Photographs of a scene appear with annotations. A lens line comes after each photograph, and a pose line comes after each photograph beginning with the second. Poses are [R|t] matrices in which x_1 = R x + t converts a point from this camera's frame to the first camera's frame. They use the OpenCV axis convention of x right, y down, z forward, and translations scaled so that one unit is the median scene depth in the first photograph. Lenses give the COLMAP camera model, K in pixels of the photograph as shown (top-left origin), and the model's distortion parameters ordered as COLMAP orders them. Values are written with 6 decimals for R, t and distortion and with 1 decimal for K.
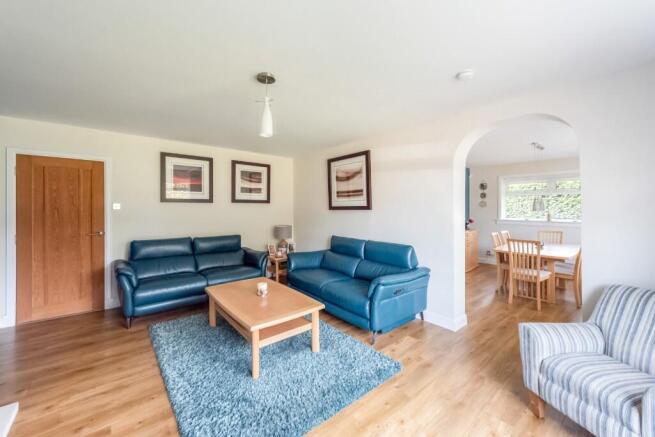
lens RADIAL K [[265.2, 0, 324.9], [0, 265.2, 205.1], [0, 0, 1]] dist [0.006487, -0.003021]
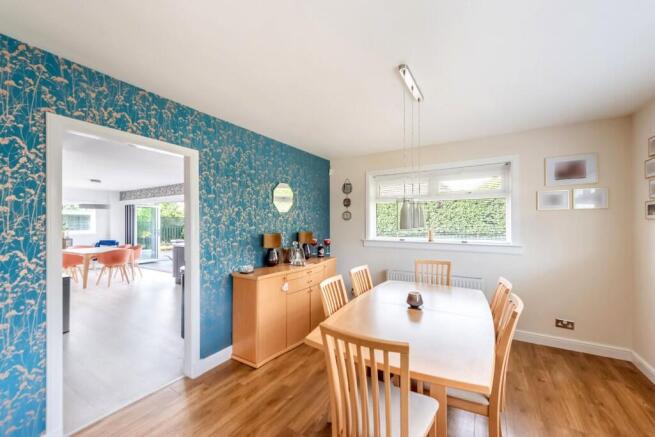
lens RADIAL K [[265.2, 0, 323.0], [0, 265.2, 220.9], [0, 0, 1]] dist [0.006487, -0.003021]
pose [[0.949481, -0.005310, 0.313779, 0.340199], [0.002470, 0.999952, 0.009448, 0.002921], [-0.313814, -0.008196, 0.949449, 0.407476]]
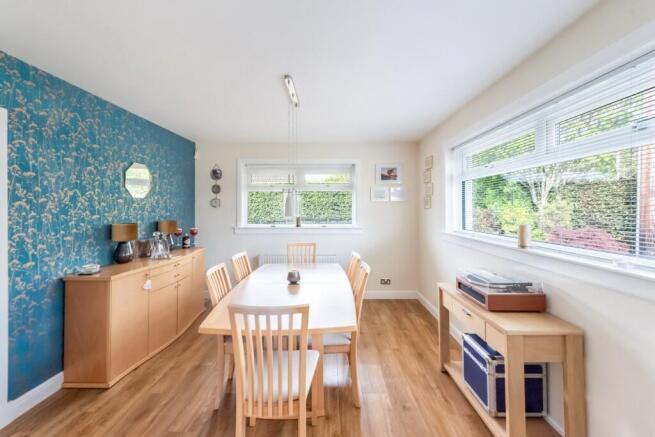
lens RADIAL K [[265.2, 0, 331.8], [0, 265.2, 207.8], [0, 0, 1]] dist [0.006487, -0.003021]
pose [[0.639548, -0.000188, 0.768751, 0.294060], [-0.008436, 0.999938, 0.007262, 0.001074], [-0.768705, -0.011130, 0.639507, 0.397149]]
